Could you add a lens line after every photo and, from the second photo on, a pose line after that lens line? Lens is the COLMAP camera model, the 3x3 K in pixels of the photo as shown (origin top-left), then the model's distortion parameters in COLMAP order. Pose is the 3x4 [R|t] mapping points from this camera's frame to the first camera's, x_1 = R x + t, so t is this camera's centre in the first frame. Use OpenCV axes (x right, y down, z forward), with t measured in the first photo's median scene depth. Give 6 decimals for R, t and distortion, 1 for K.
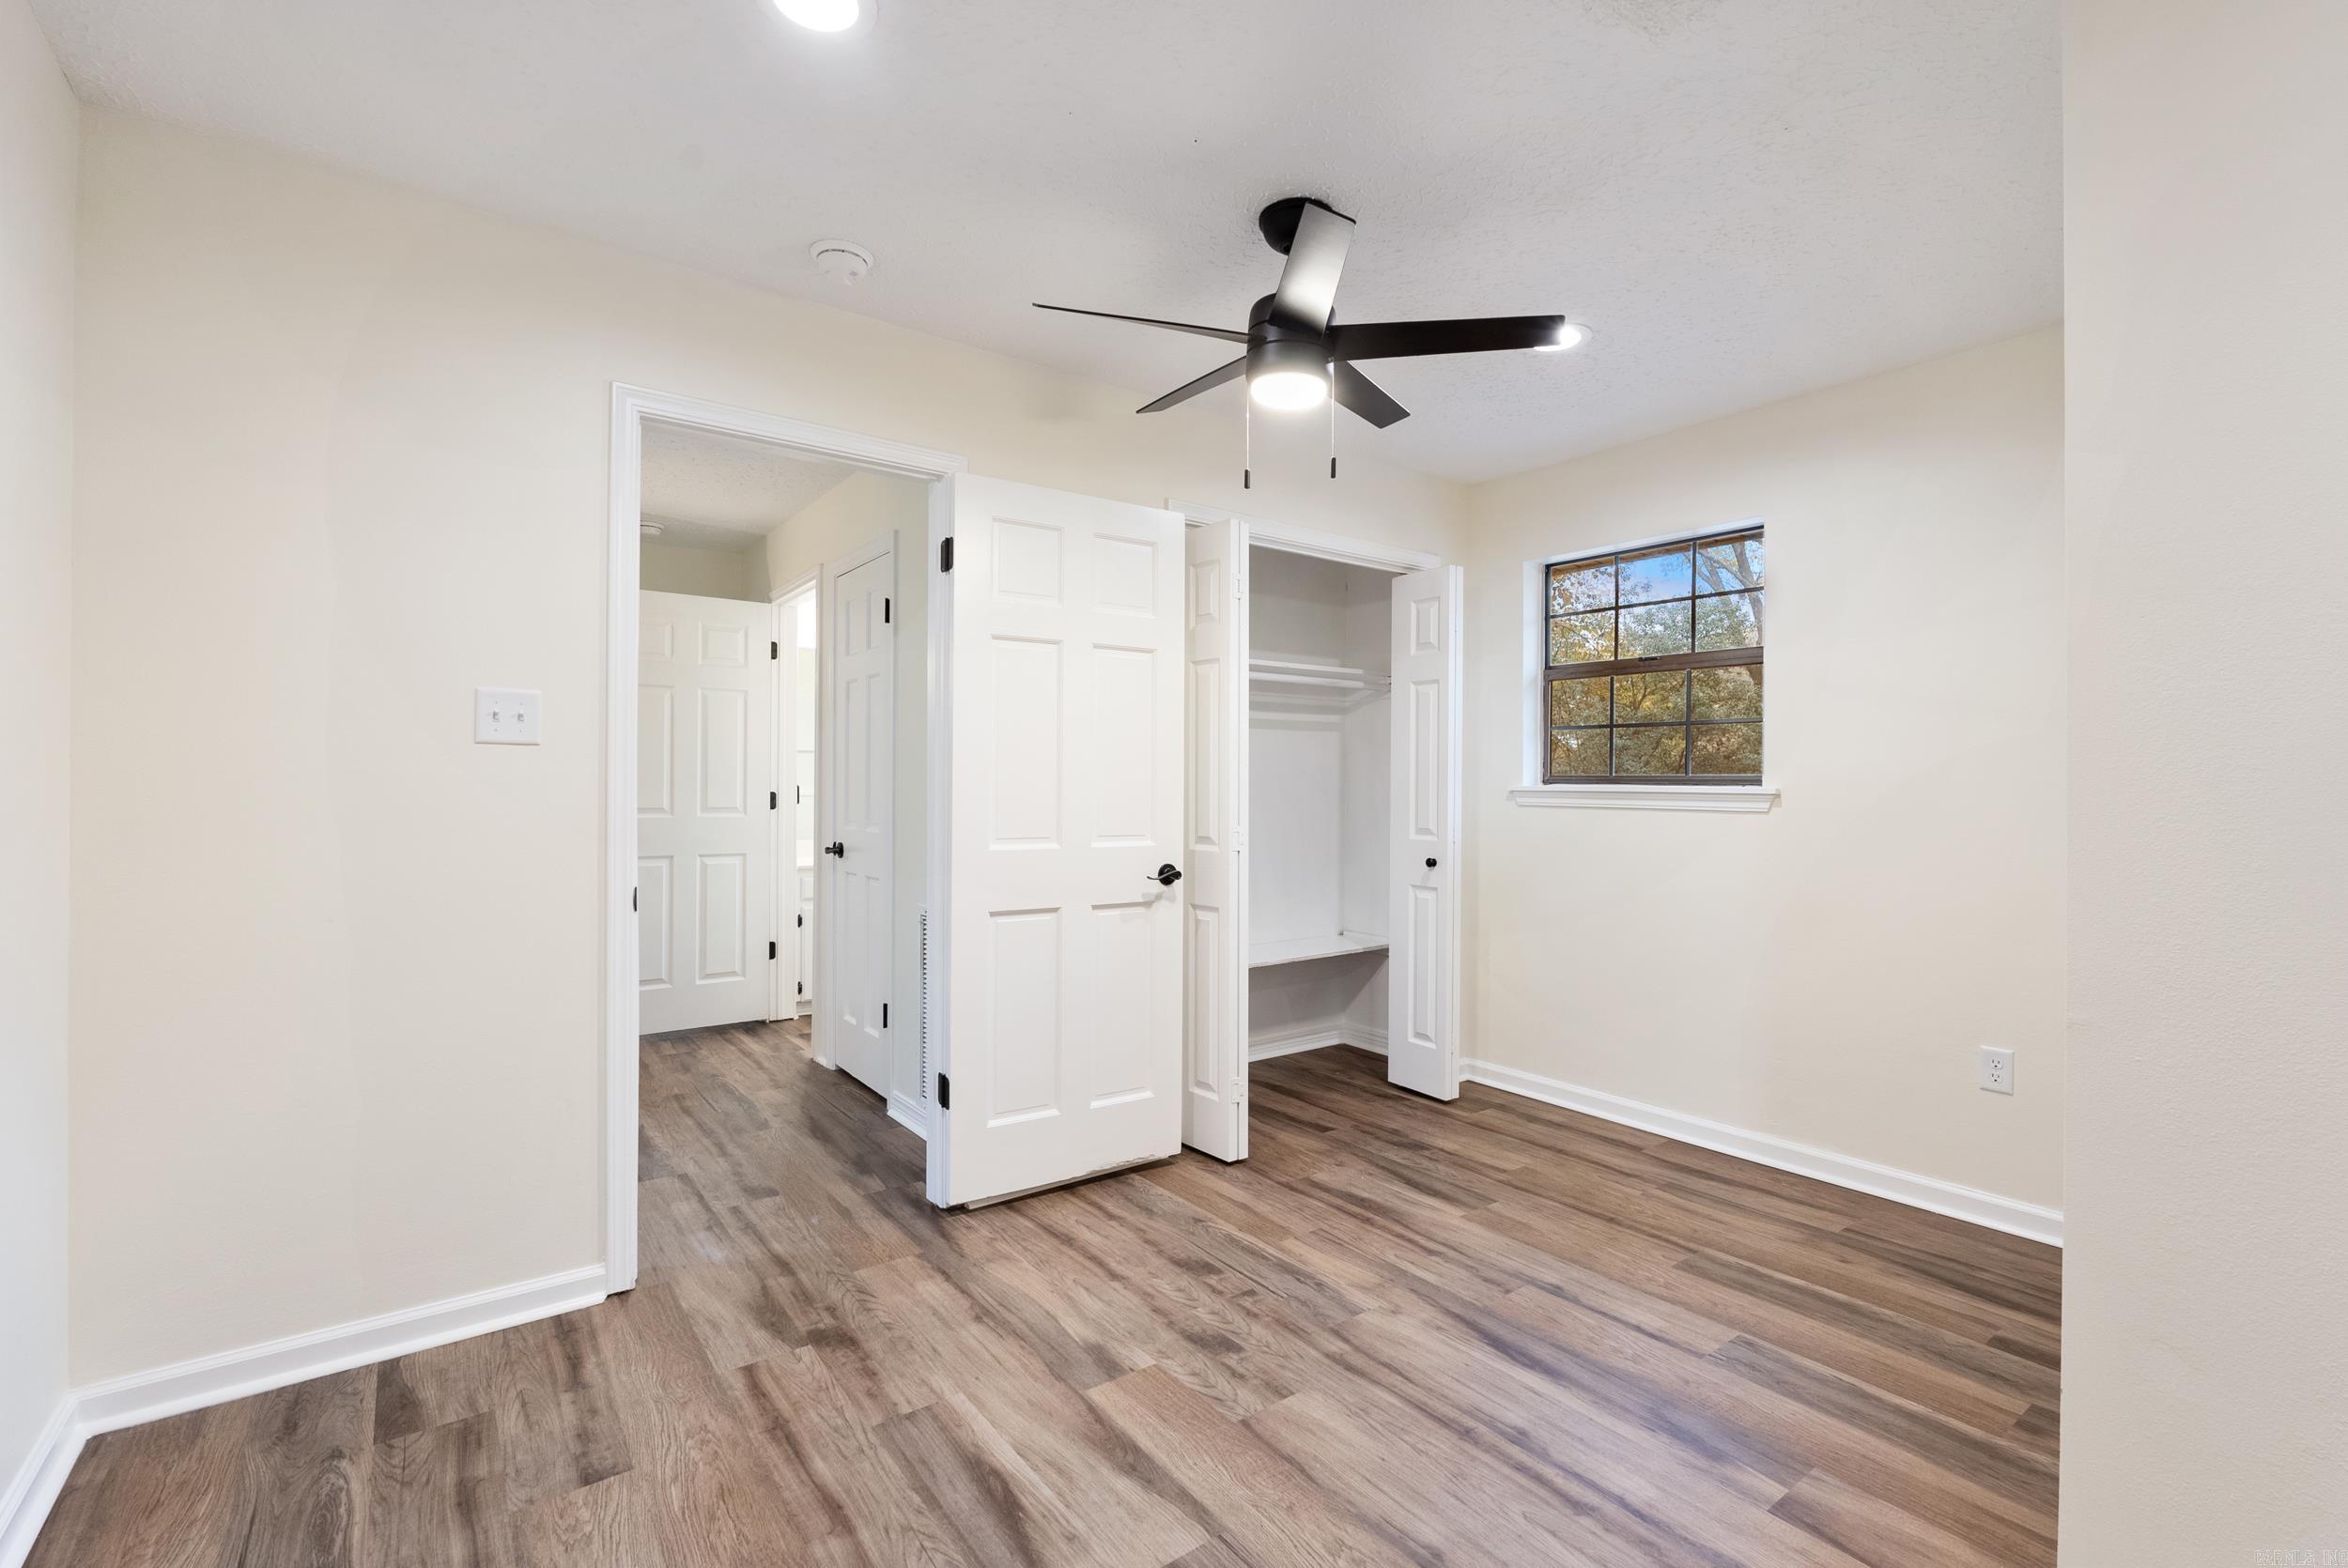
lens RADIAL K [[1037.1, 0, 1174.0], [0, 1037.1, 793.2], [0, 0, 1]] dist [-0.006534, 0.001449]
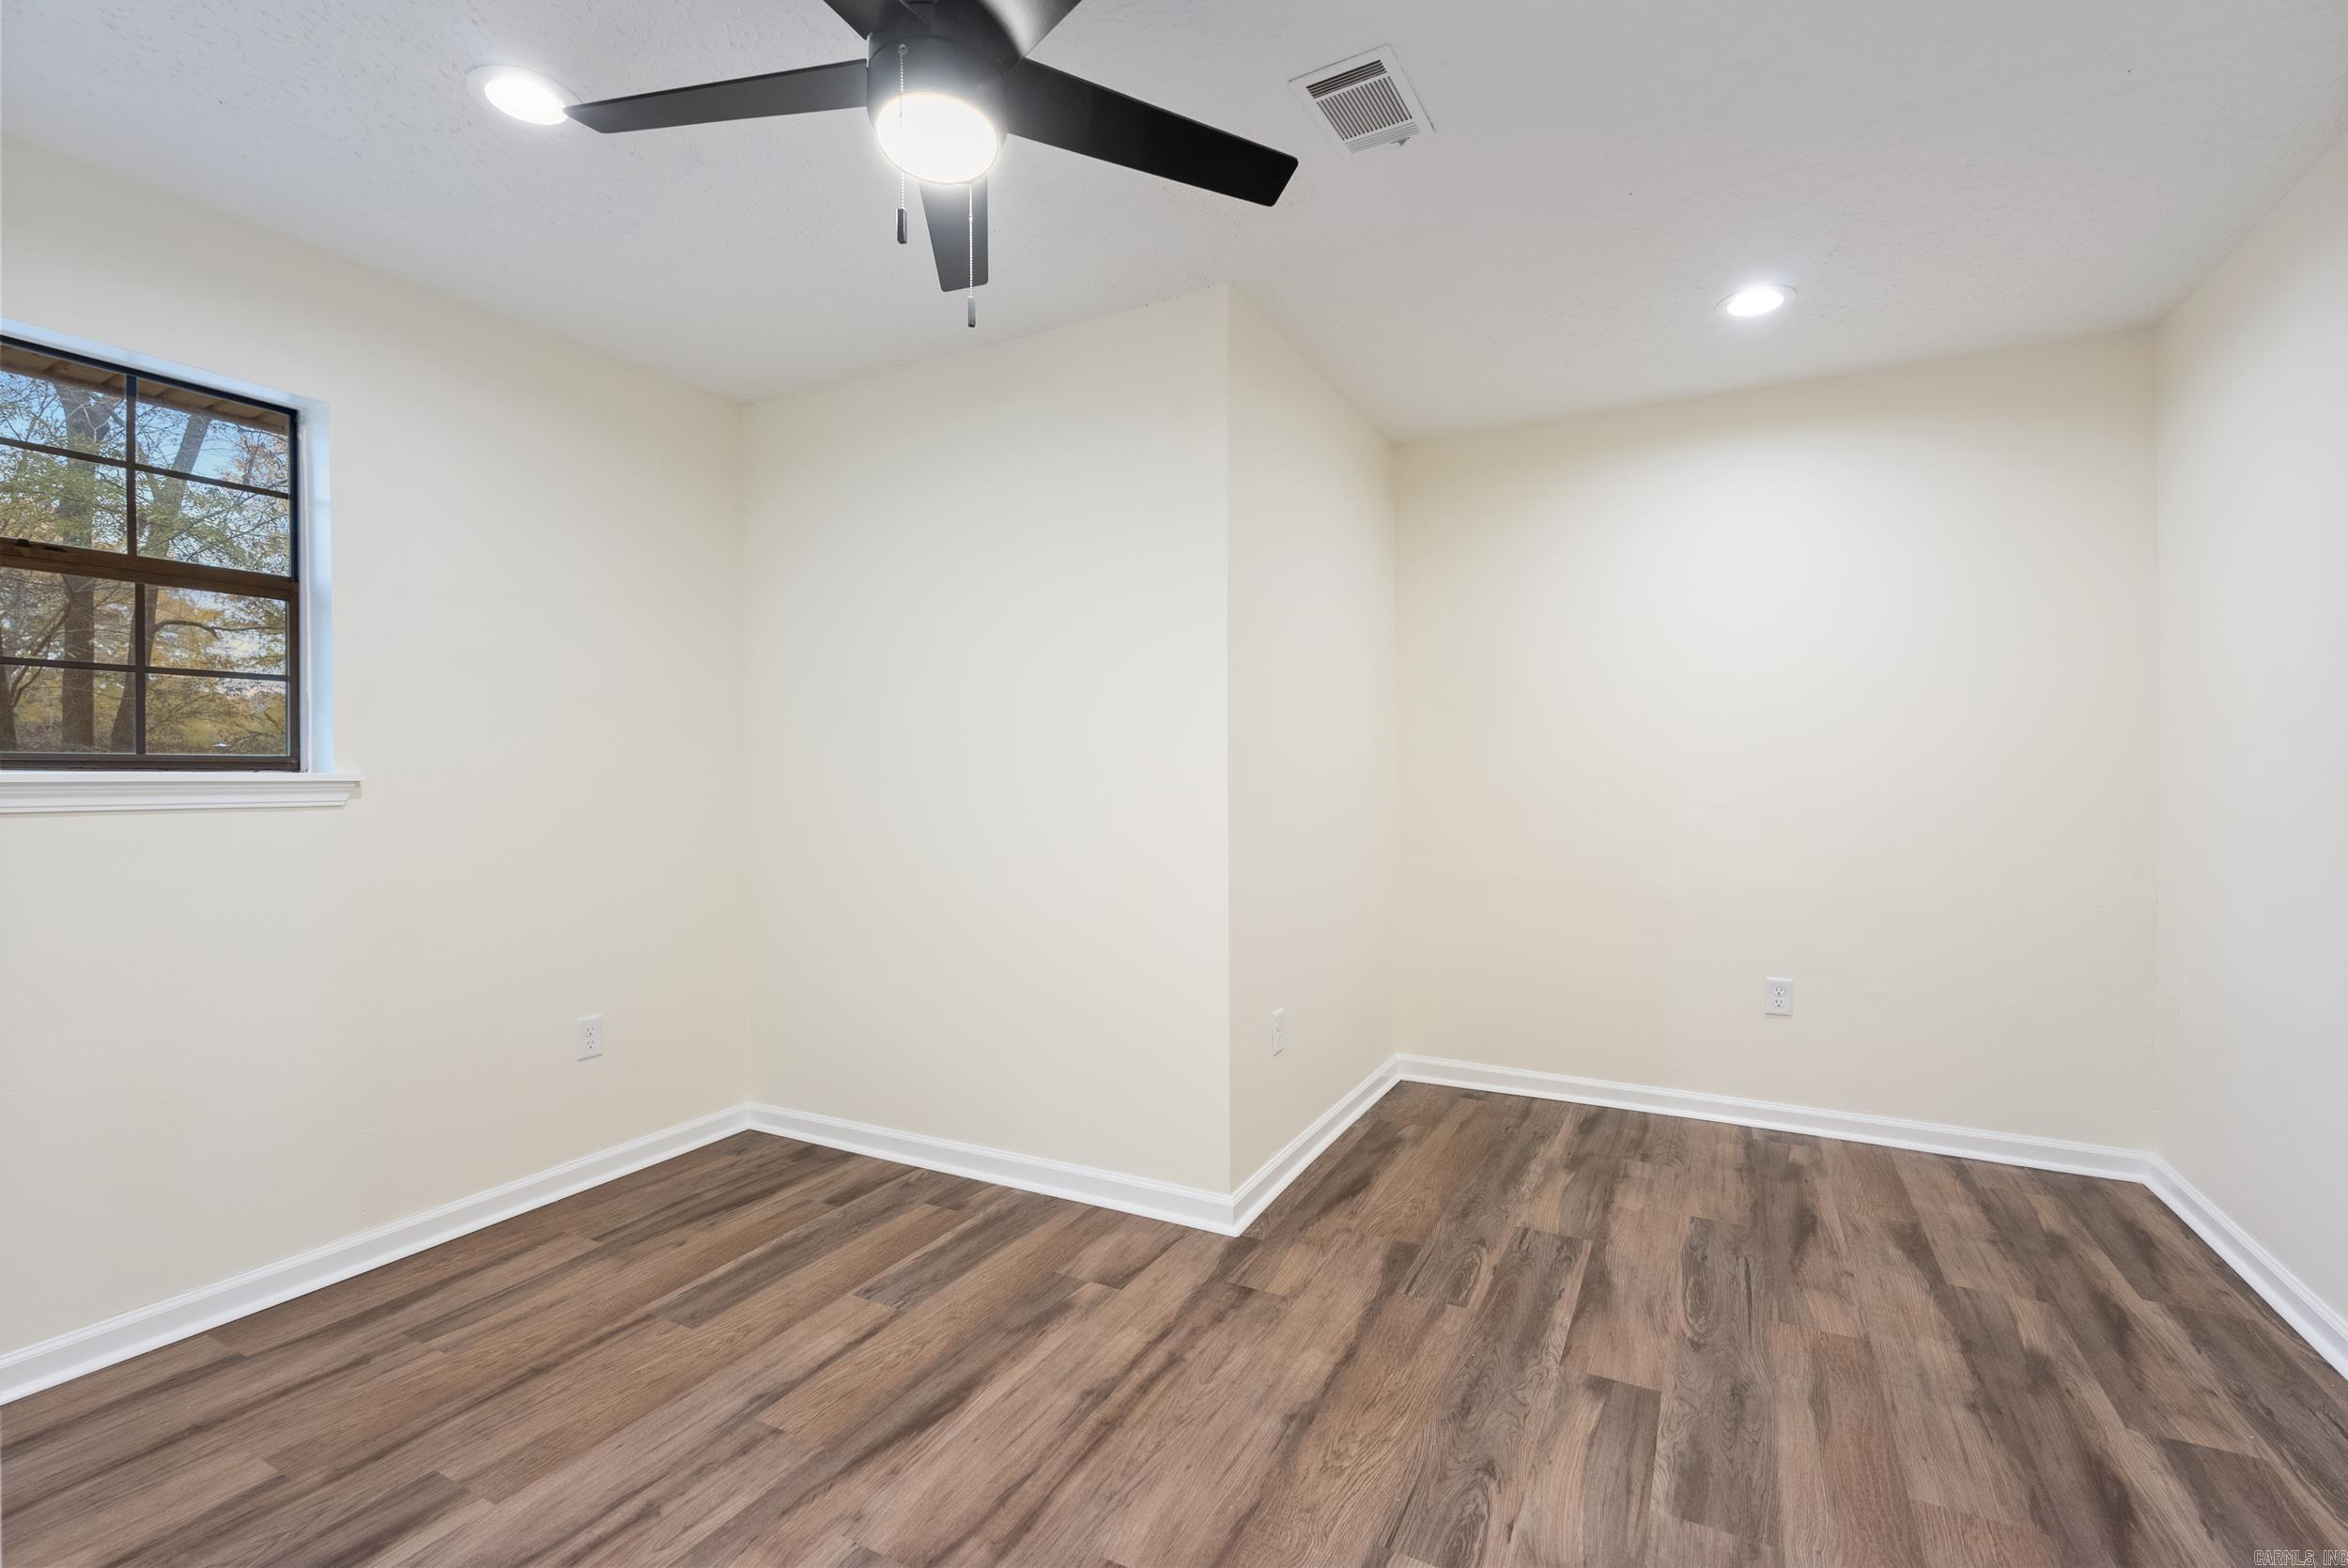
lens RADIAL K [[1037.1, 0, 1173.6], [0, 1037.1, 766.9], [0, 0, 1]] dist [-0.006534, 0.001449]
pose [[-0.435628, 0.002709, 0.900123, -0.489263], [0.011385, 0.999932, 0.002501, -0.006718], [-0.900055, 0.011338, -0.435629, 1.056805]]
